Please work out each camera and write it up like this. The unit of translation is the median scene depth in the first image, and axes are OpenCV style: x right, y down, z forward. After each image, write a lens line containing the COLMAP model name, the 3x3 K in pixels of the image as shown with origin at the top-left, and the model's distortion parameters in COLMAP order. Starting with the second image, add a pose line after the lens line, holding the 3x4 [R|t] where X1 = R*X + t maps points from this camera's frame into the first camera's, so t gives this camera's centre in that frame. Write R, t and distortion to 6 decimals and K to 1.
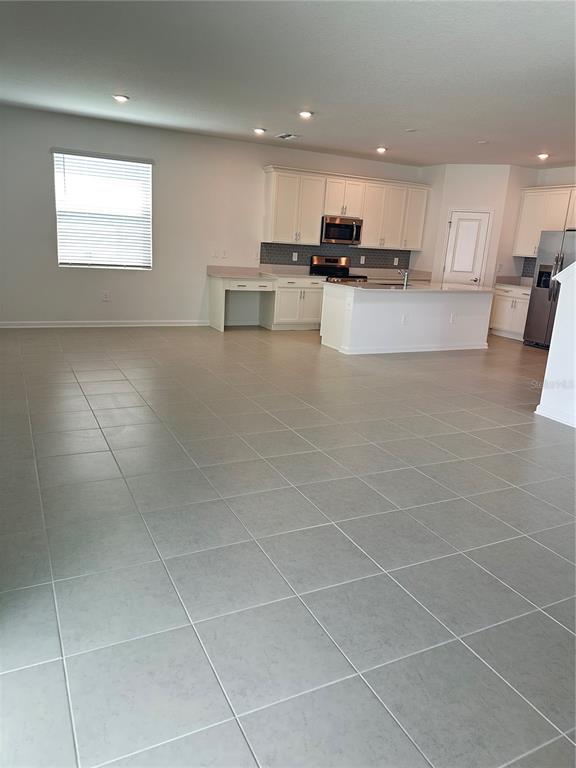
lens RADIAL K [[533.6, 0, 284.4], [0, 533.6, 381.0], [0, 0, 1]] dist [0.136669, -0.212741]
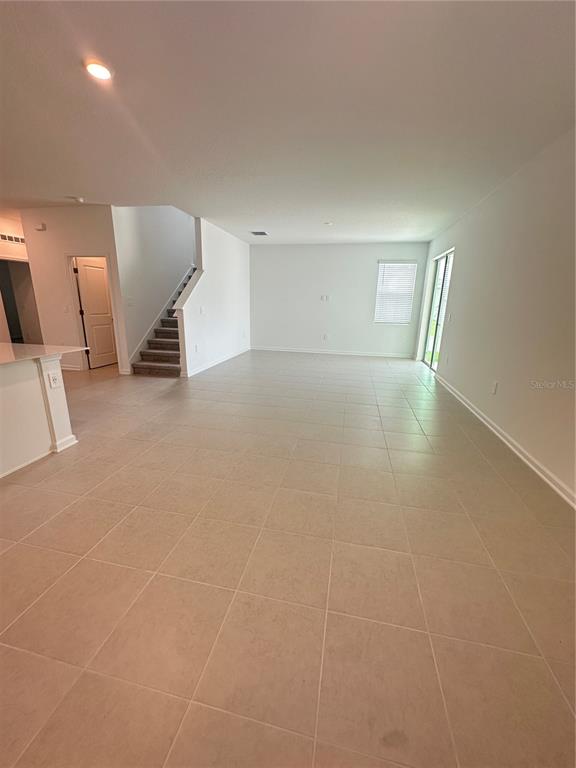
lens RADIAL K [[306.3, 0, 287.1], [0, 306.3, 382.9], [0, 0, 1]] dist [-0.000947, -0.000113]
pose [[-0.781442, -0.232244, 0.579147, -0.271503], [0.091690, 0.875338, 0.474738, -0.240995], [-0.617205, 0.424082, -0.662731, 0.877028]]
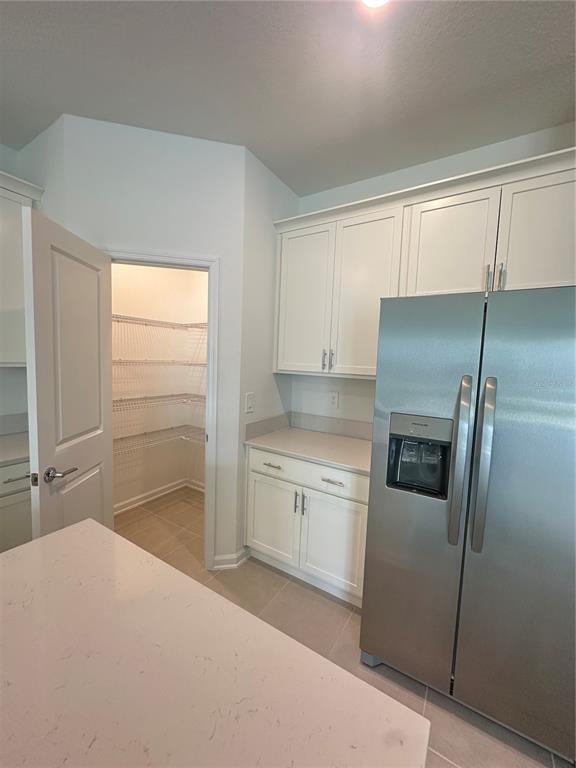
lens RADIAL K [[306.3, 0, 287.1], [0, 306.3, 382.9], [0, 0, 1]] dist [-0.000947, -0.000113]
pose [[0.851713, -0.067578, 0.519632, 0.328723], [0.143860, 0.983702, -0.107866, -0.211766], [-0.503874, 0.166625, 0.847554, 0.859276]]
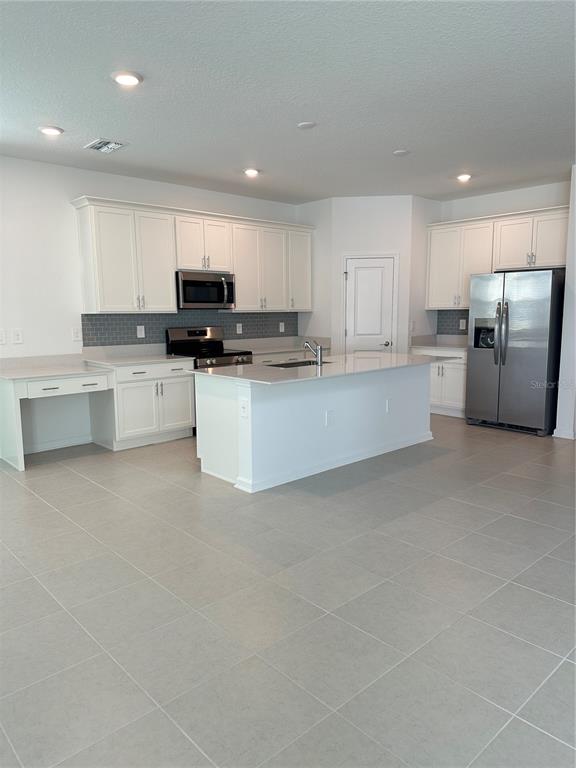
lens RADIAL K [[533.6, 0, 284.4], [0, 533.6, 381.0], [0, 0, 1]] dist [0.136669, -0.212741]
pose [[0.959766, -0.104796, 0.260513, 0.011127], [0.133142, 0.986666, -0.093608, -0.090610], [-0.247230, 0.124527, 0.960922, 0.344116]]
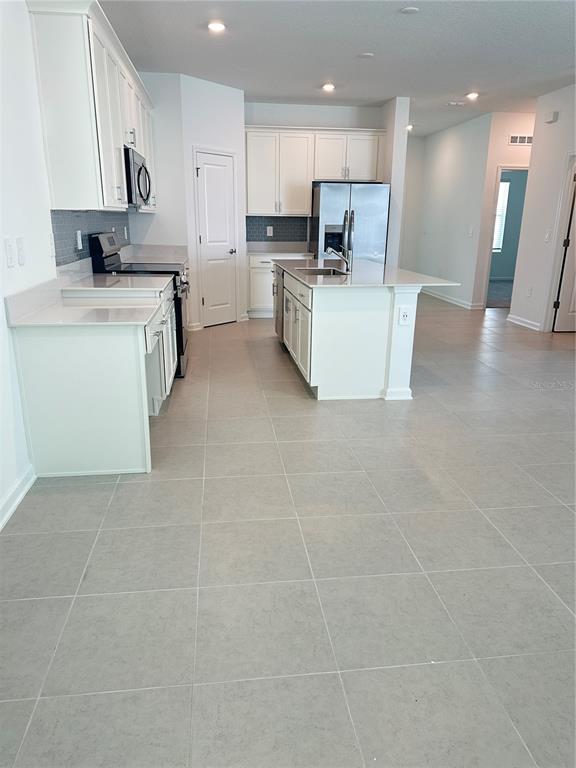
lens RADIAL K [[533.6, 0, 284.4], [0, 533.6, 381.0], [0, 0, 1]] dist [0.136669, -0.212741]
pose [[0.332743, -0.324261, 0.885515, -0.366045], [0.242755, 0.936830, 0.251833, -0.206293], [-0.911237, 0.131168, 0.390440, 0.735822]]
